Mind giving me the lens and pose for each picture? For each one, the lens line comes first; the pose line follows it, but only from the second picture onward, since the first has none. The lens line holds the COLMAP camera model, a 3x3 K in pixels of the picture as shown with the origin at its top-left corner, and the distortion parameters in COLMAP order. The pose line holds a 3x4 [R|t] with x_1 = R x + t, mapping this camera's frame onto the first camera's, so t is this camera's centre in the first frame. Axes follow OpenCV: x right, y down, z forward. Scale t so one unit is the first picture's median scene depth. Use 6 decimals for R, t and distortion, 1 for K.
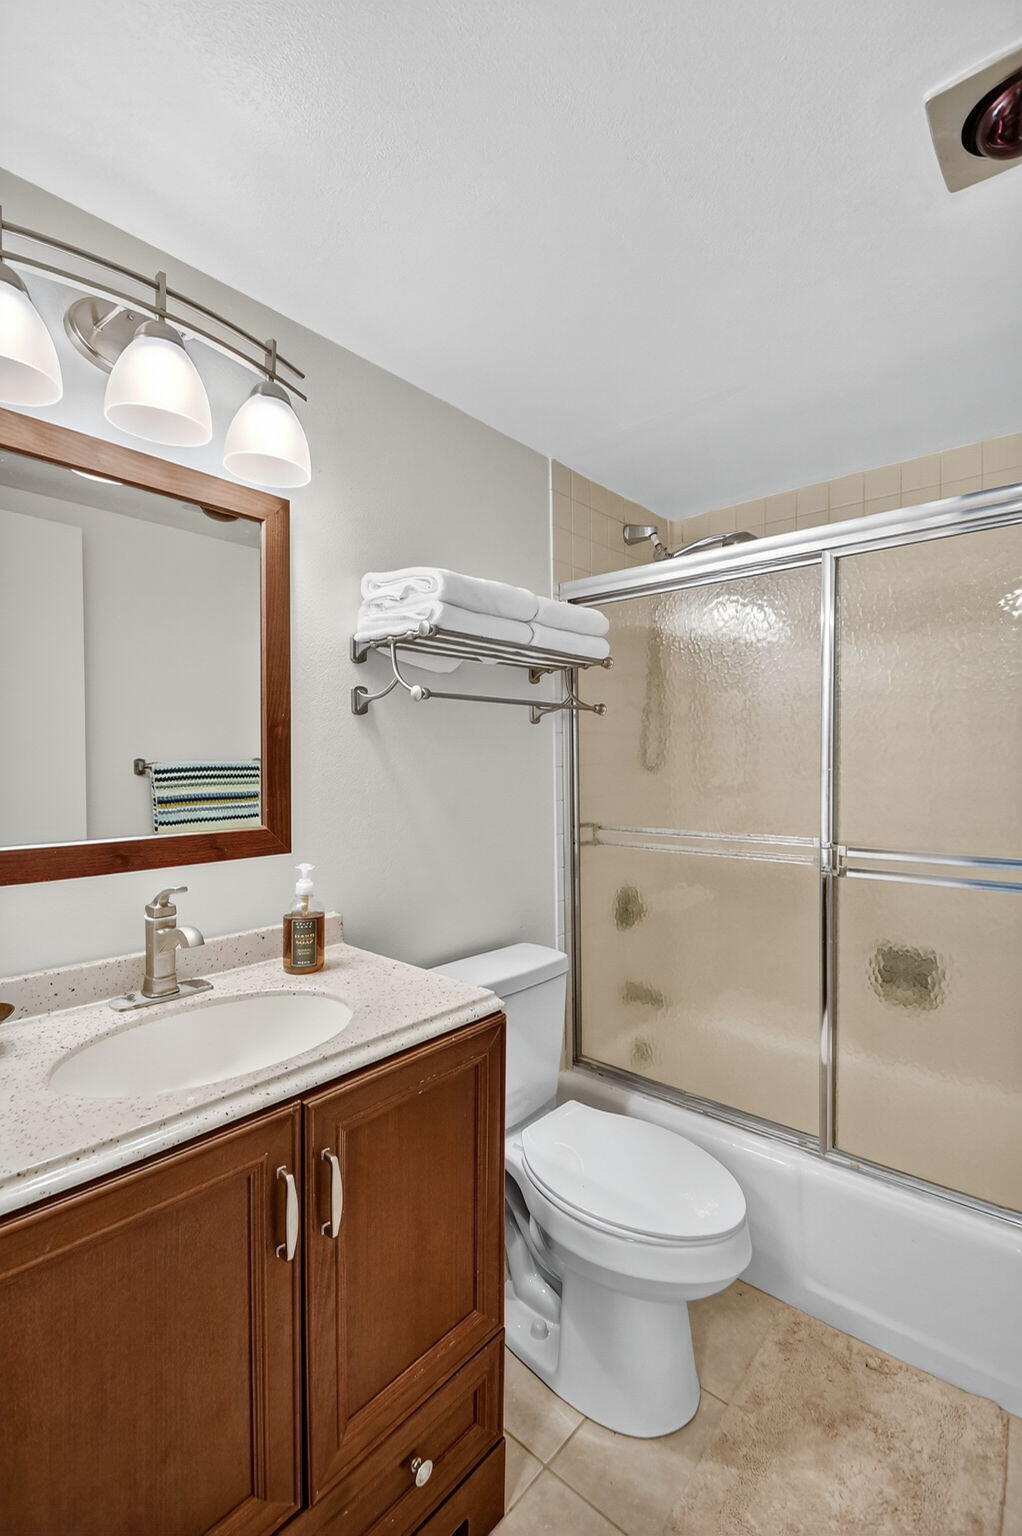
lens RADIAL K [[674.2, 0, 505.6], [0, 674.2, 768.4], [0, 0, 1]] dist [0.013566, -0.013969]
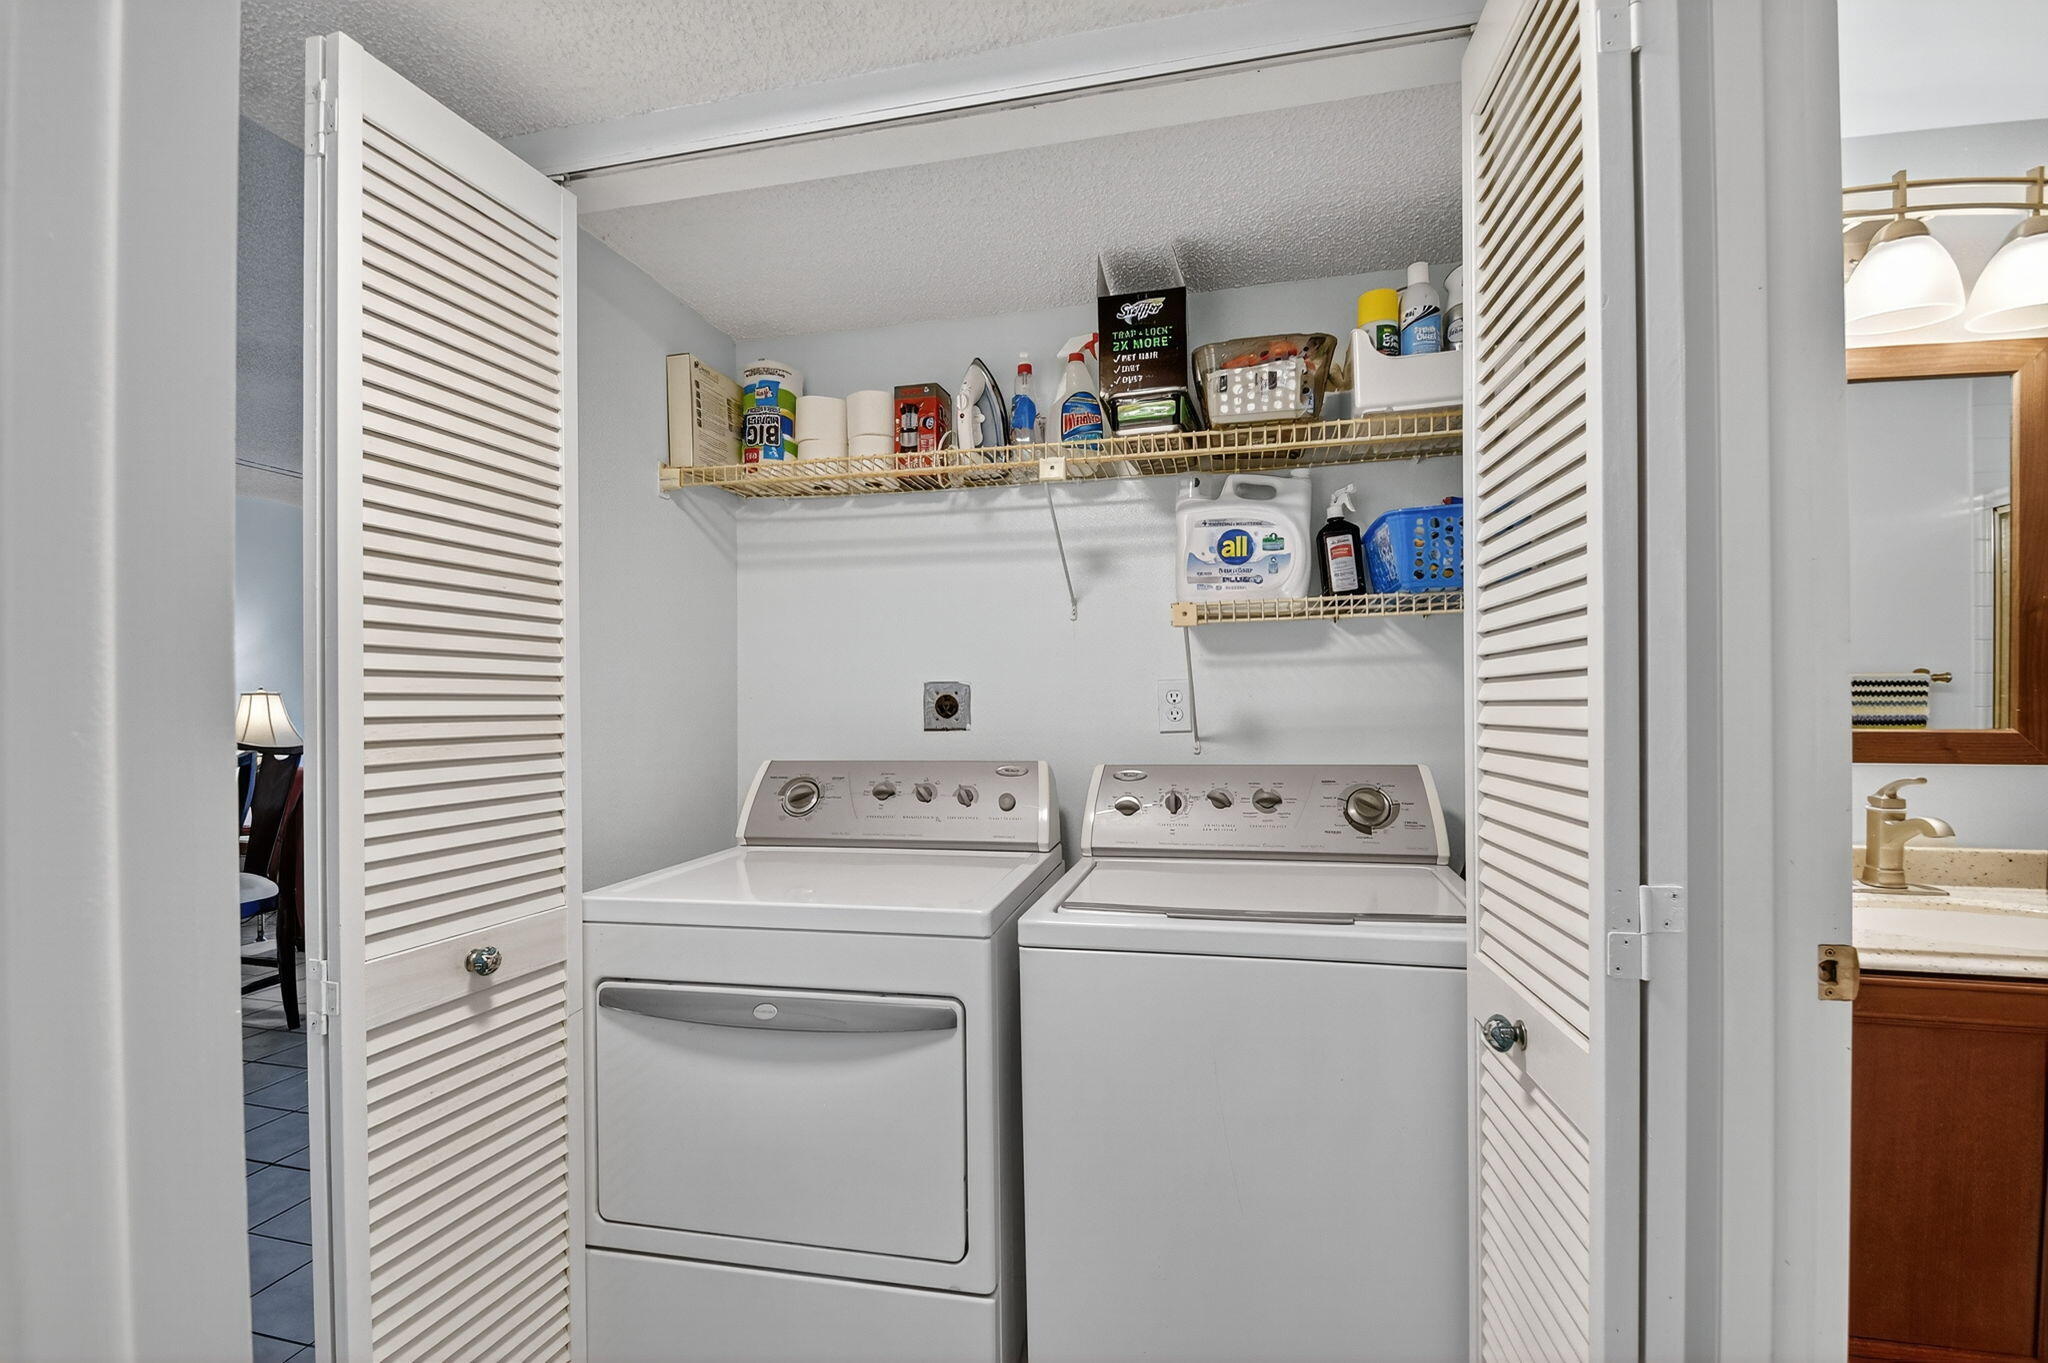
lens RADIAL K [[926.8, 0, 1007.8], [0, 926.8, 696.1], [0, 0, 1]] dist [0.011176, -0.009768]
pose [[0.483237, 0.006583, -0.875465, 0.049939], [-0.017683, 0.999841, -0.002242, 0.064685], [0.875311, 0.016565, 0.483277, -0.647896]]
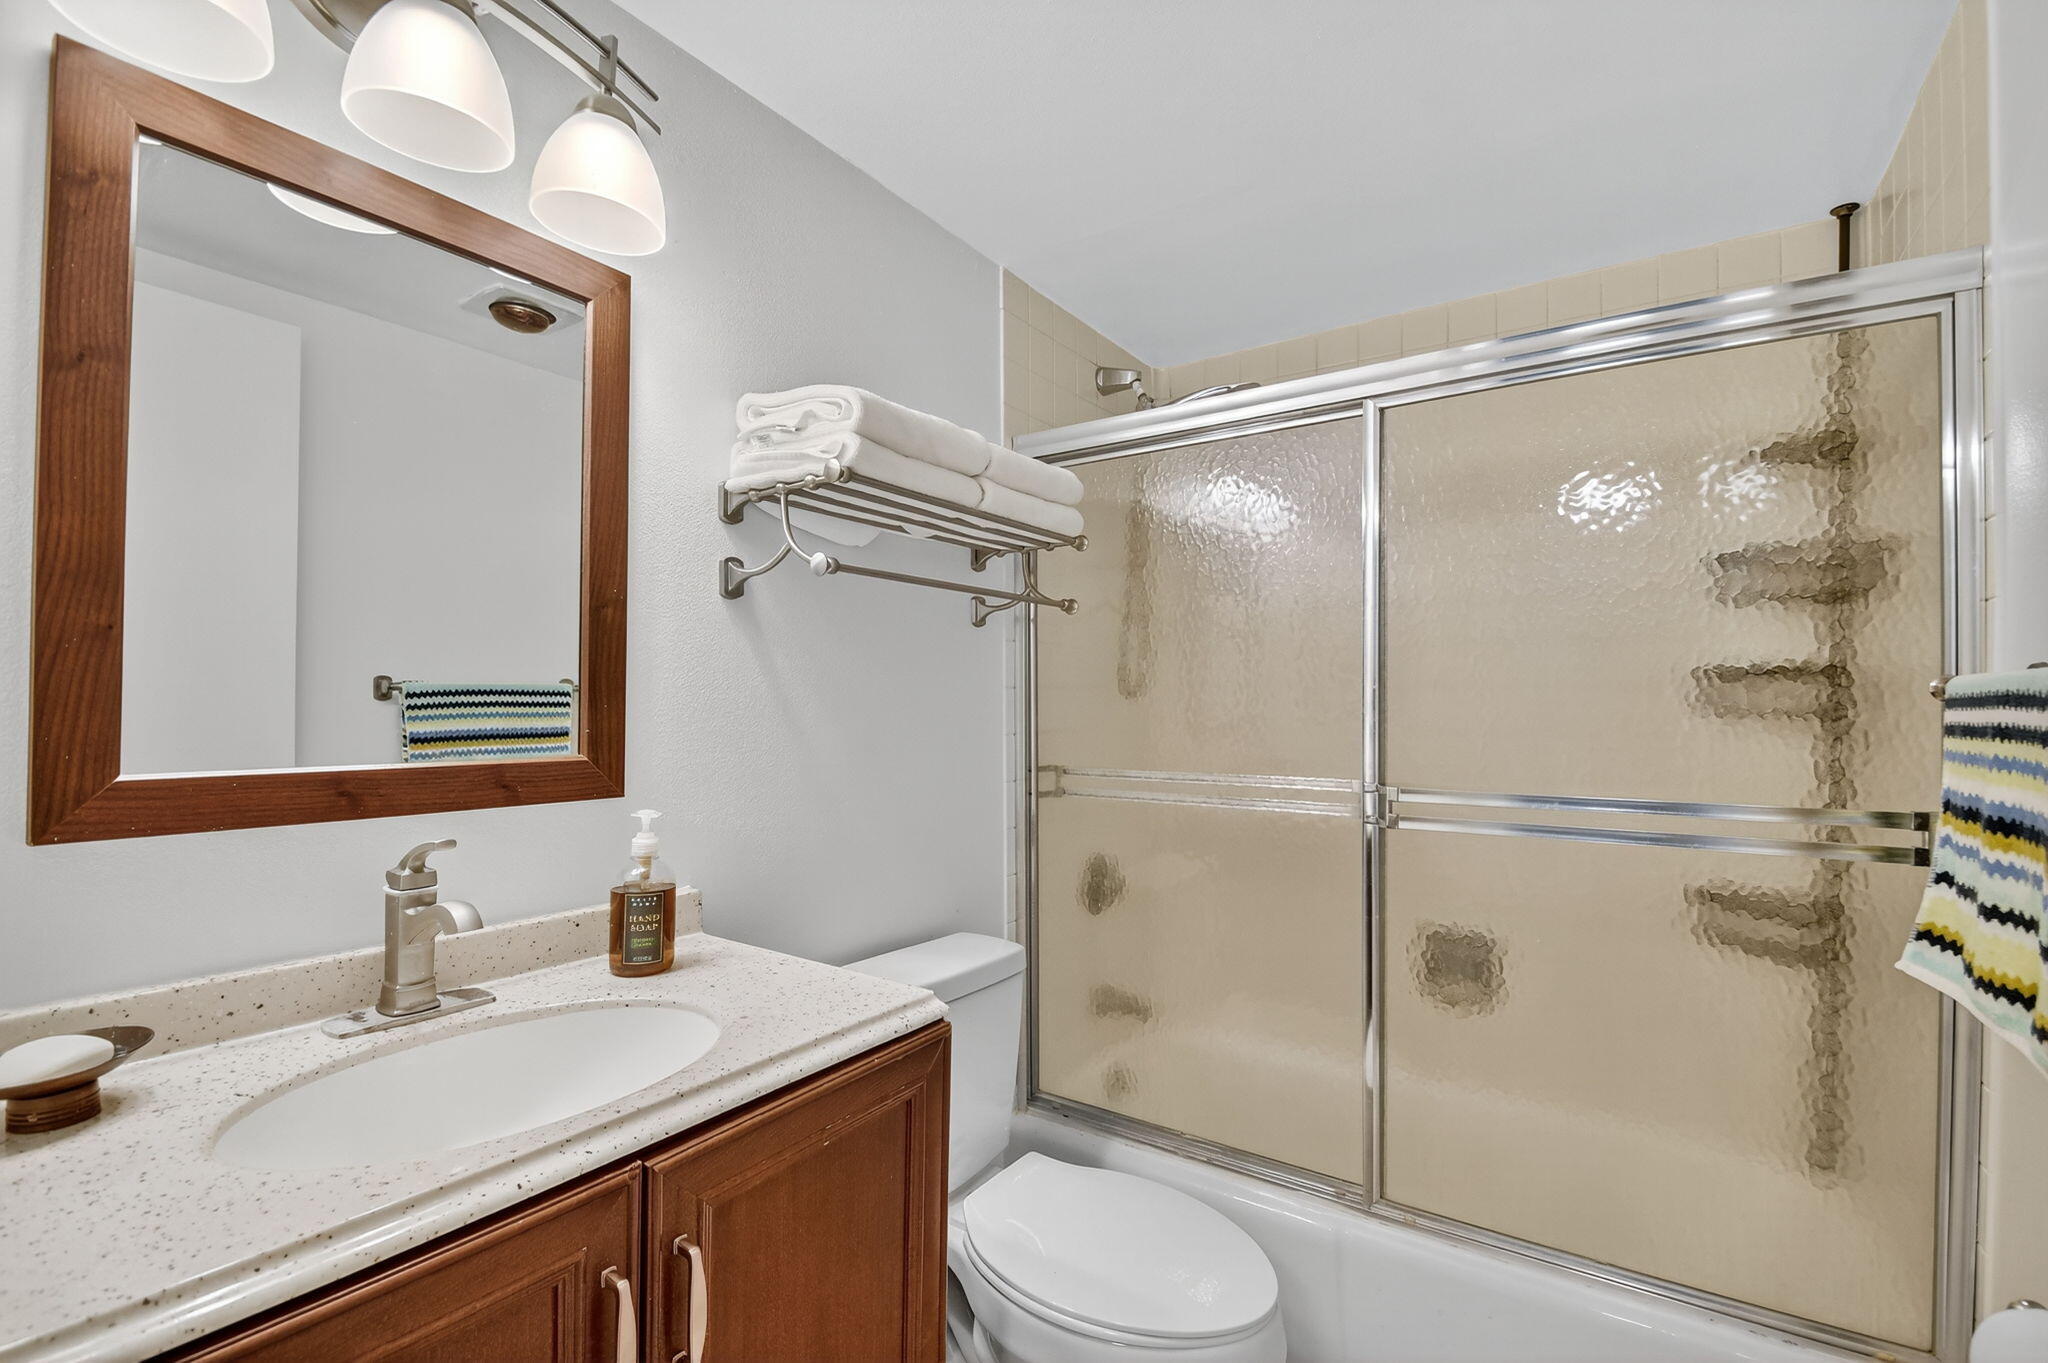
lens RADIAL K [[895.0, 0, 1028.4], [0, 895.0, 694.3], [0, 0, 1]] dist [0.024307, -0.026918]
pose [[0.992056, 0.009648, 0.125429, -0.032339], [-0.006178, 0.999588, -0.028028, 0.045457], [-0.125648, 0.027030, 0.991707, 0.063560]]
